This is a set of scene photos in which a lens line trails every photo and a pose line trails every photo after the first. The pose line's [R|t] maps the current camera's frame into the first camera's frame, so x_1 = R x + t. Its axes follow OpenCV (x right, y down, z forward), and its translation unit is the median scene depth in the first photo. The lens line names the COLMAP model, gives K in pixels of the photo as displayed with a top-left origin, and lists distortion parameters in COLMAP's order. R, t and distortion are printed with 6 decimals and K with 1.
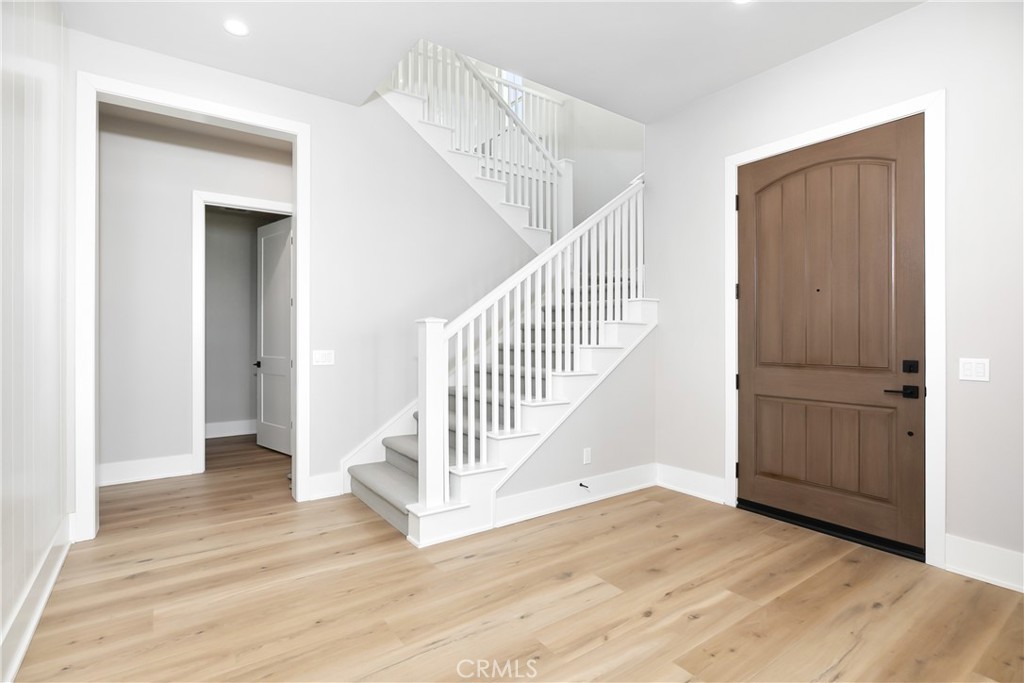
lens RADIAL K [[505.1, 0, 510.1], [0, 505.1, 343.9], [0, 0, 1]] dist [-0.000139, -0.000002]
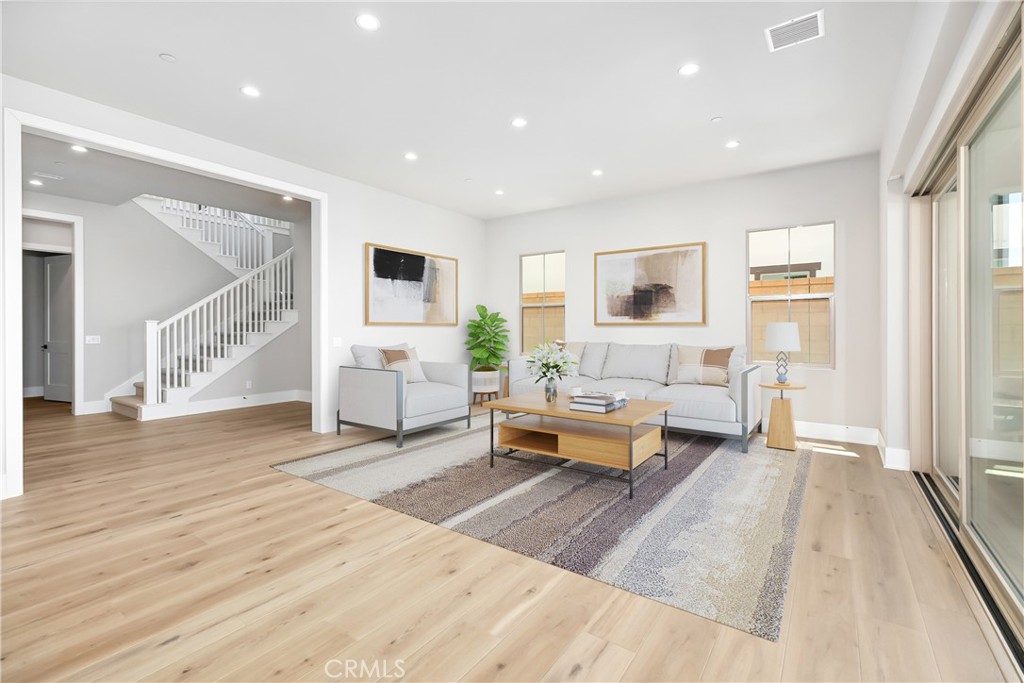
lens RADIAL K [[460.3, 0, 516.0], [0, 460.3, 335.0], [0, 0, 1]] dist [0.004680, 0.000663]
pose [[0.942312, -0.005520, 0.334691, 0.554418], [0.003776, 0.999976, 0.005860, 0.005842], [-0.334715, -0.004259, 0.942310, -1.181990]]
